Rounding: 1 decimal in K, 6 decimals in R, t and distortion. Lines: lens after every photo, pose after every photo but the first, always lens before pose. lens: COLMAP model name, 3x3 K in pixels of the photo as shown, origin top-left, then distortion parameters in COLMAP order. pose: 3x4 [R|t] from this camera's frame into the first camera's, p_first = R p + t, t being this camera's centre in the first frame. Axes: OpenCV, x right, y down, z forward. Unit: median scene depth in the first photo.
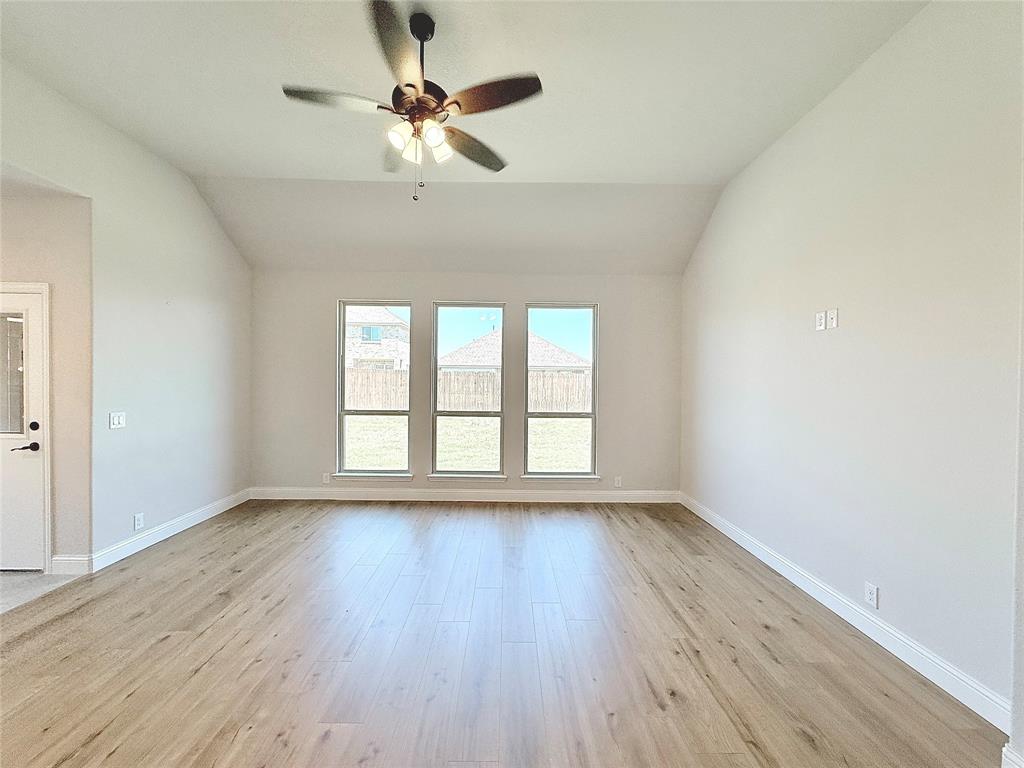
lens RADIAL K [[409.1, 0, 511.0], [0, 409.1, 386.5], [0, 0, 1]] dist [0.003219, 0.000239]
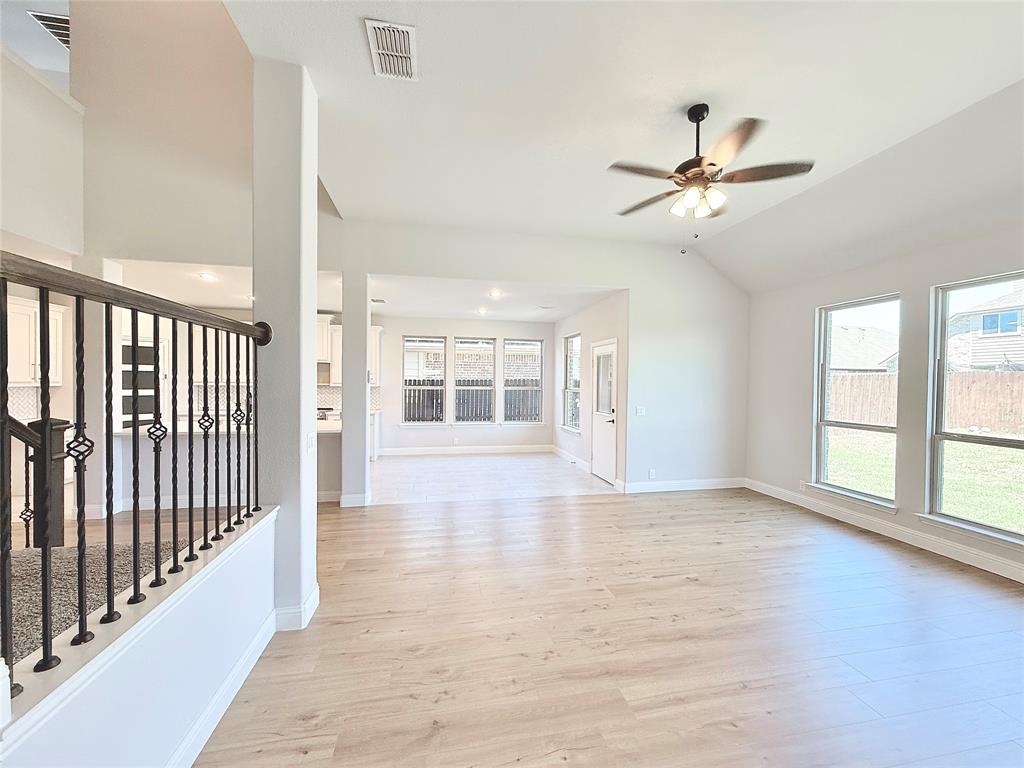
lens RADIAL K [[409.1, 0, 511.0], [0, 409.1, 386.5], [0, 0, 1]] dist [0.003219, 0.000239]
pose [[0.181805, 0.003490, -0.983328, 0.420491], [-0.022858, 0.999738, -0.000677, -0.004745], [0.983069, 0.022600, 0.181837, 0.098544]]
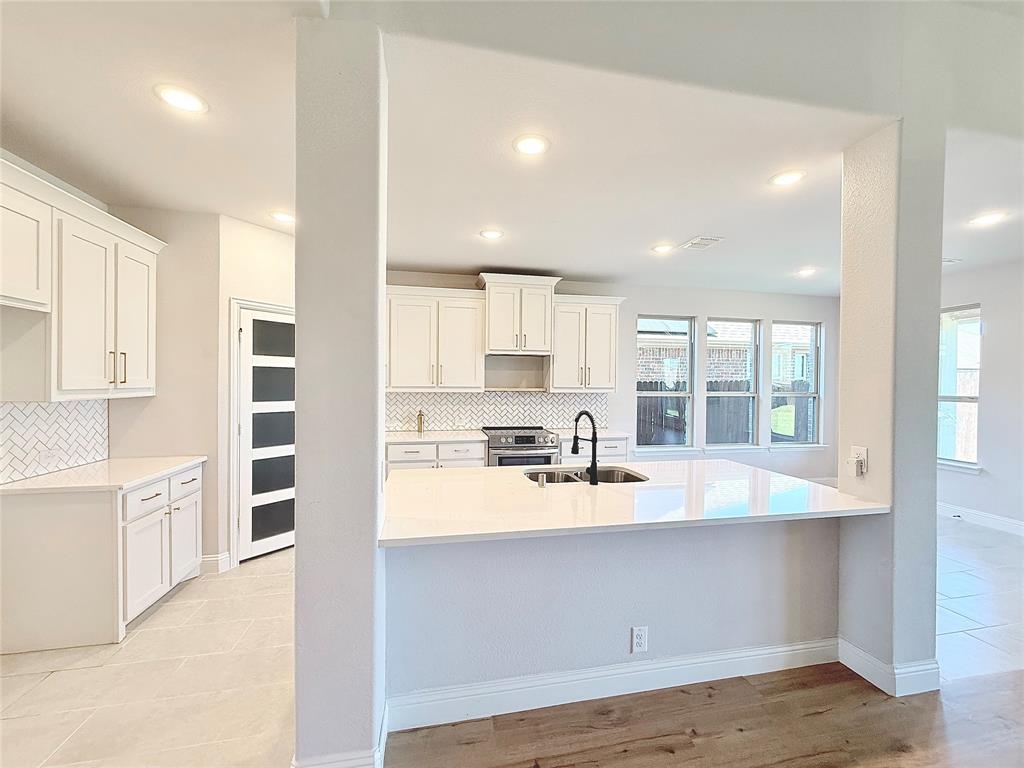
lens RADIAL K [[409.1, 0, 511.0], [0, 409.1, 386.5], [0, 0, 1]] dist [0.003219, 0.000239]
pose [[0.193136, 0.000873, -0.981172, -0.301371], [-0.020659, 0.999782, -0.003177, -0.001341], [0.980954, 0.020883, 0.193112, -0.569773]]
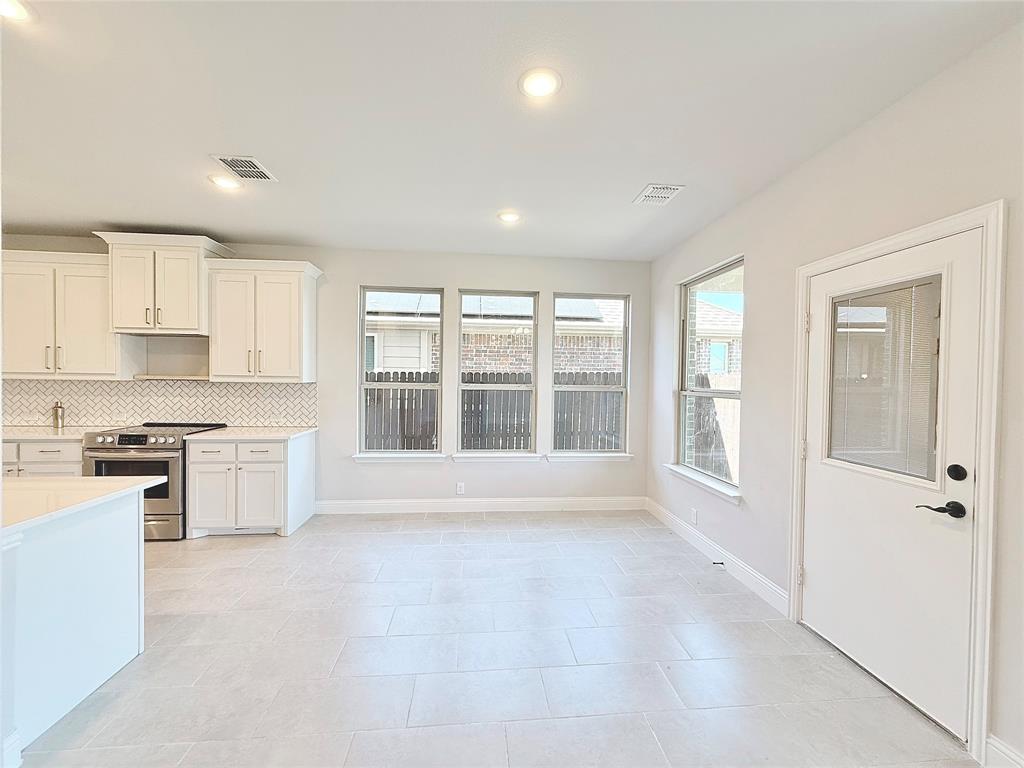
lens RADIAL K [[409.1, 0, 511.0], [0, 409.1, 386.5], [0, 0, 1]] dist [0.003219, 0.000239]
pose [[0.082539, 0.008295, -0.996553, -0.407916], [-0.028417, 0.999578, 0.005967, -0.003673], [0.996183, 0.027827, 0.082740, 0.218380]]
